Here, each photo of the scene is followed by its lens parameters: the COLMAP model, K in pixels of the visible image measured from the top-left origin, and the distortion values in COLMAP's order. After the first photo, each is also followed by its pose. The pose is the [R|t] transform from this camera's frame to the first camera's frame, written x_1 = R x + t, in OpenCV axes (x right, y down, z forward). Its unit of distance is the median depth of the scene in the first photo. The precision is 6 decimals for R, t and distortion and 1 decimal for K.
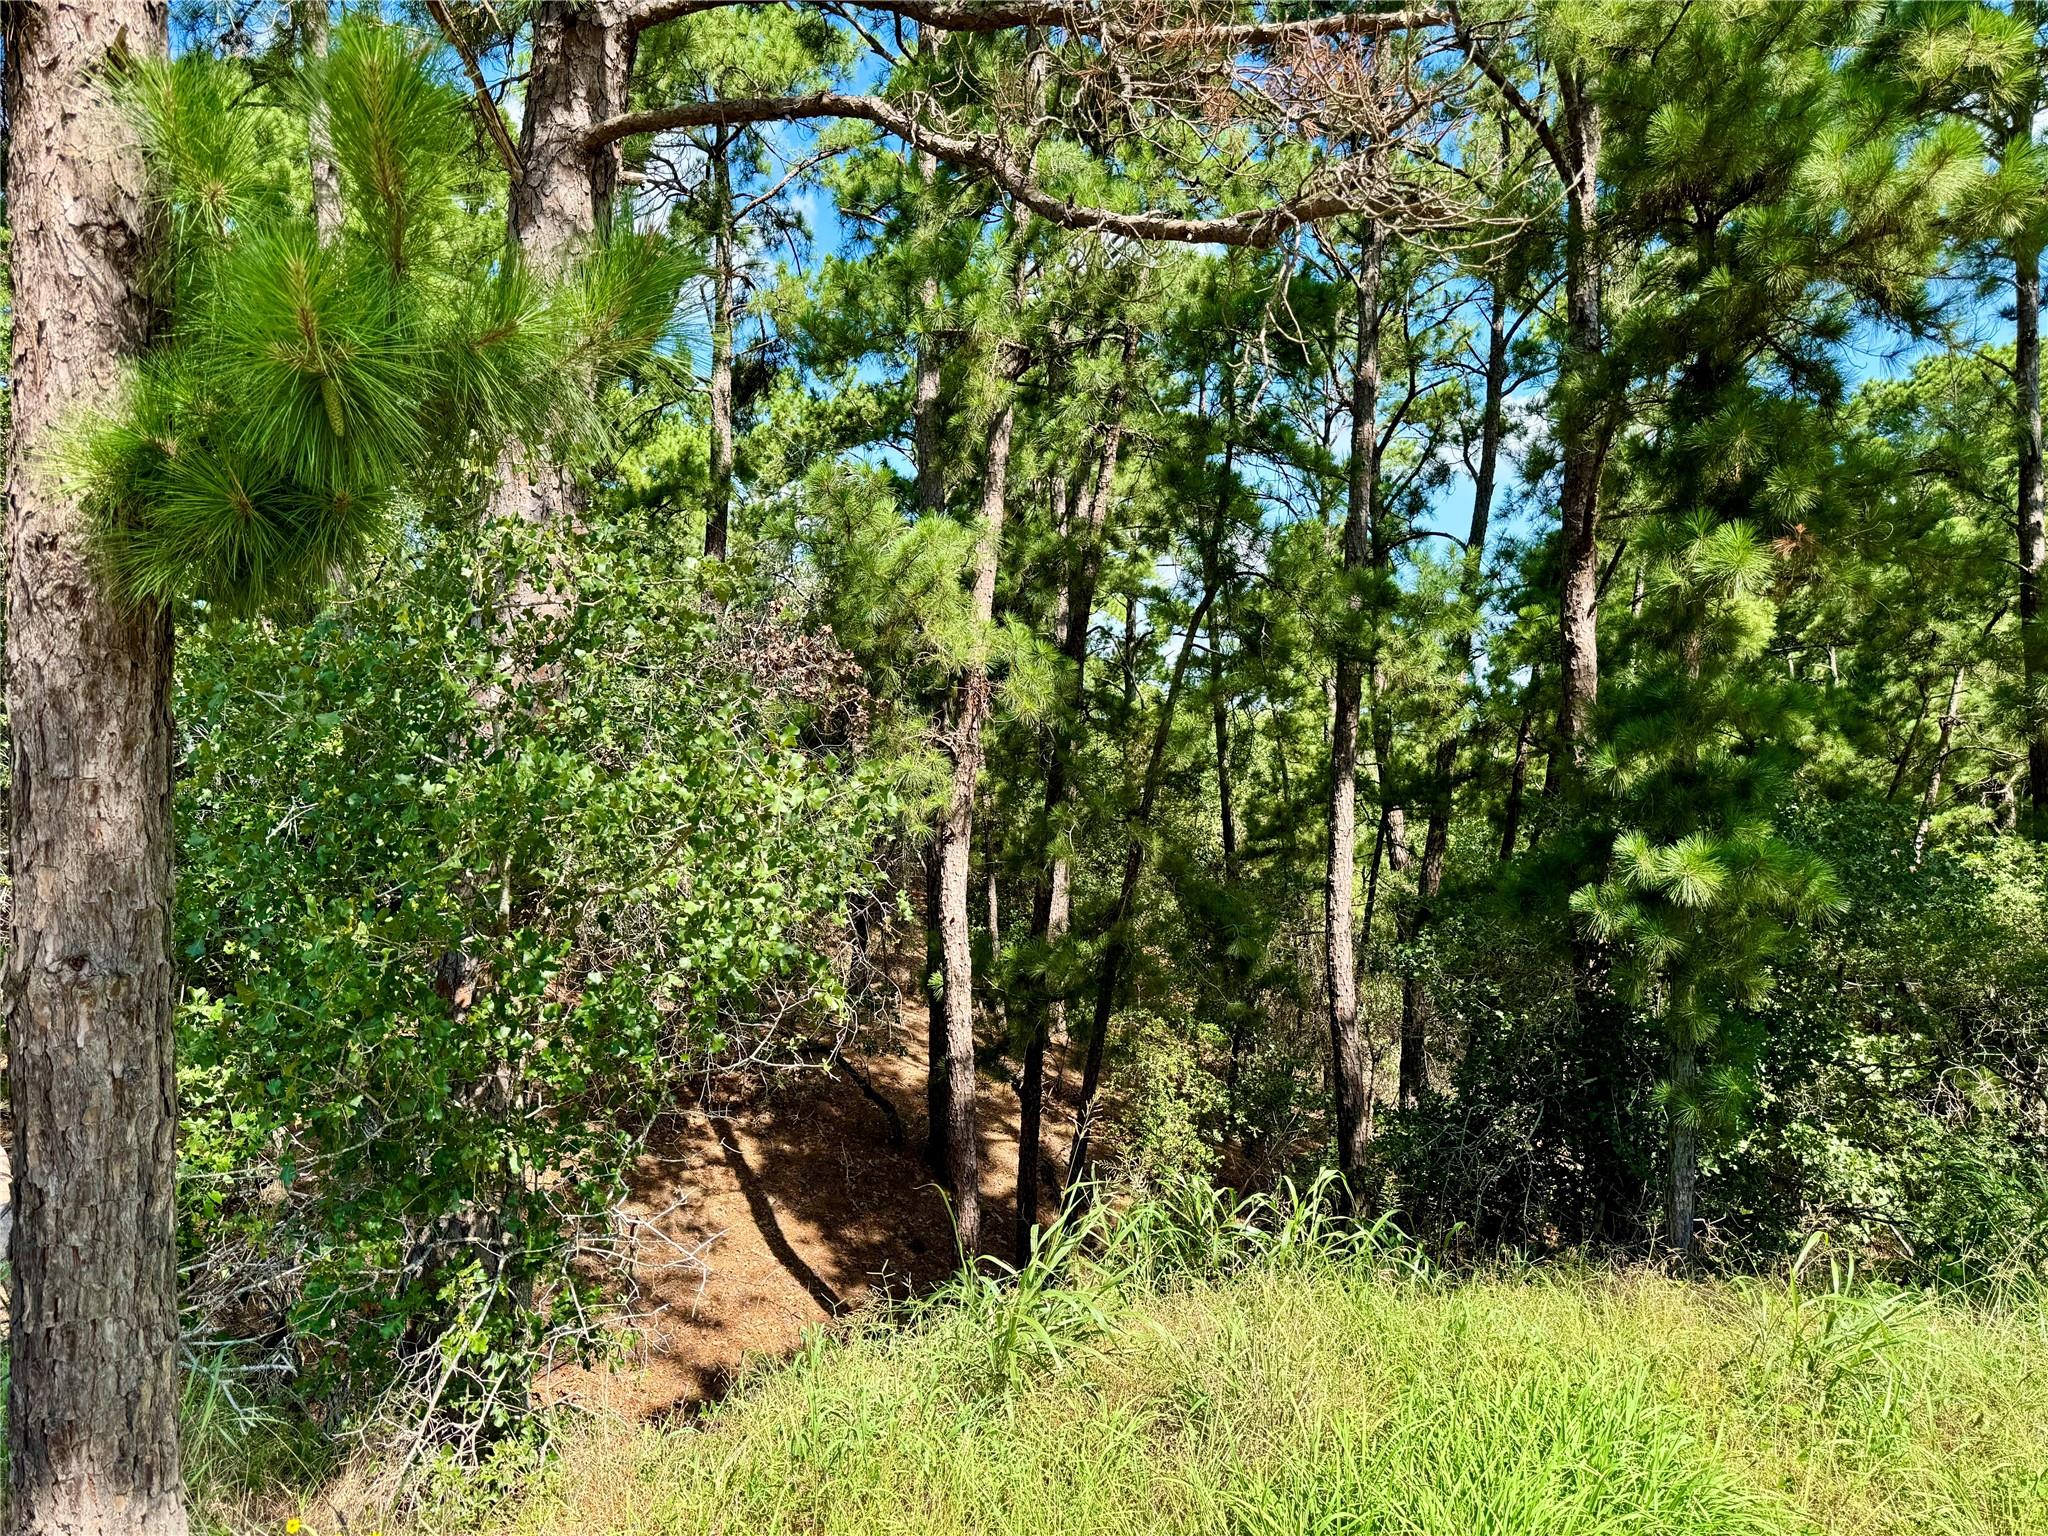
lens RADIAL K [[1473.0, 0, 1012.5], [0, 1473.0, 766.5], [0, 0, 1]] dist [0.049657, -0.049756]
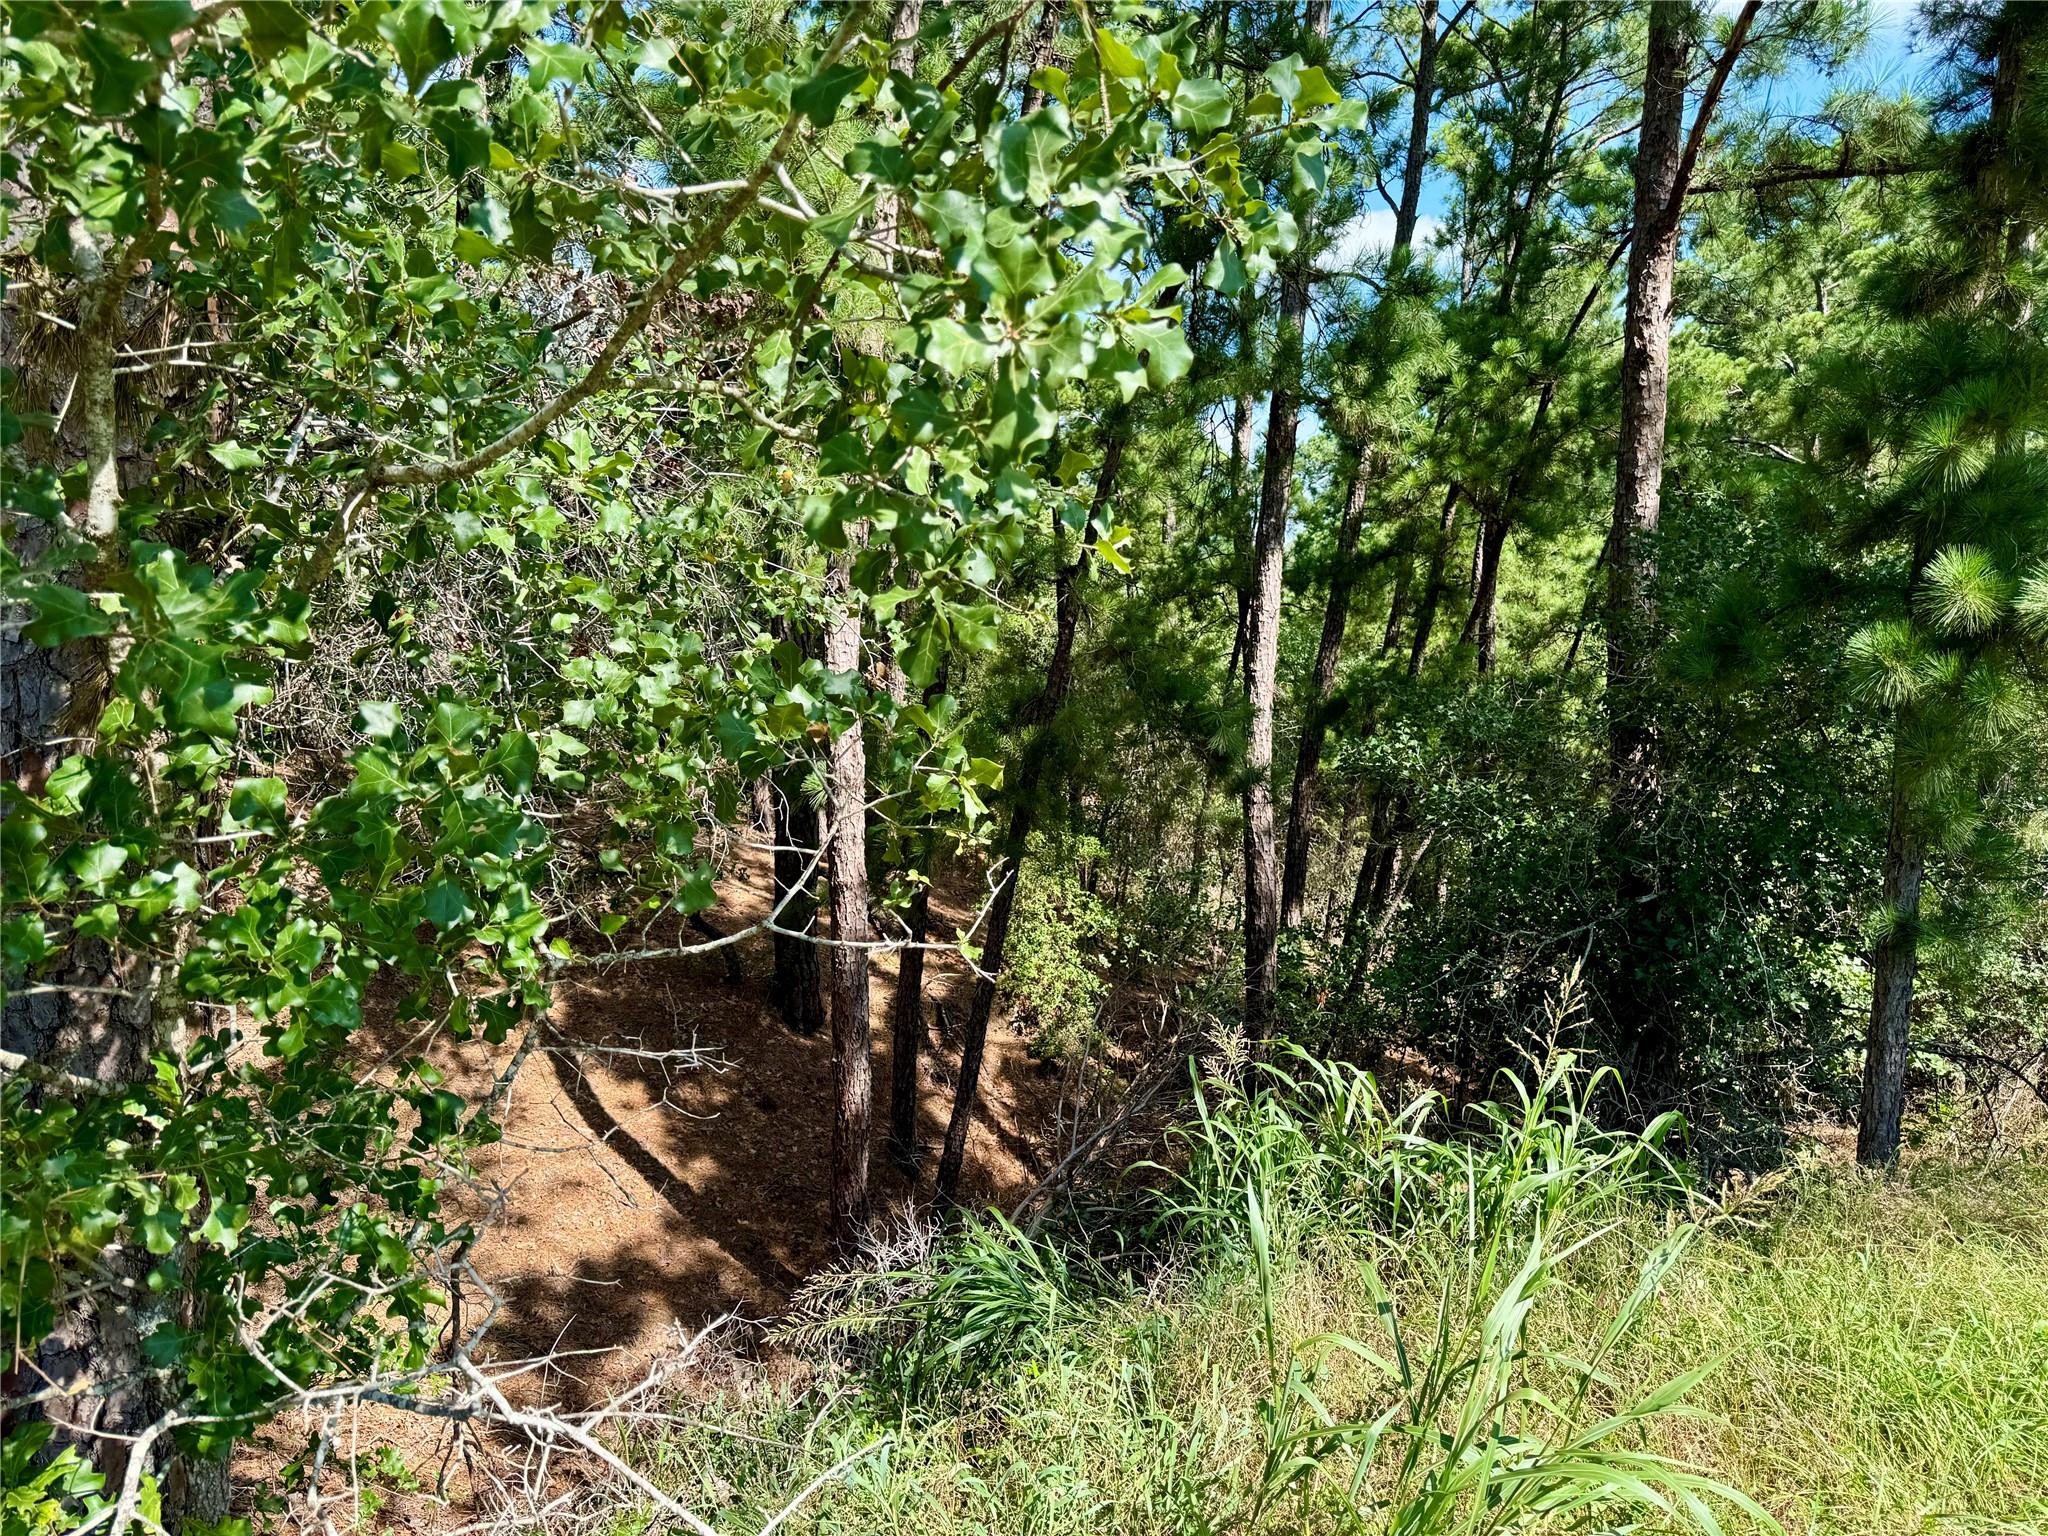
lens RADIAL K [[1473.0, 0, 1036.4], [0, 1473.0, 764.4], [0, 0, 1]] dist [0.049657, -0.049756]
pose [[0.984874, -0.004739, 0.173206, -0.058431], [-0.016294, 0.992664, 0.119806, 0.033610], [-0.172503, -0.120816, 0.977572, 0.189258]]
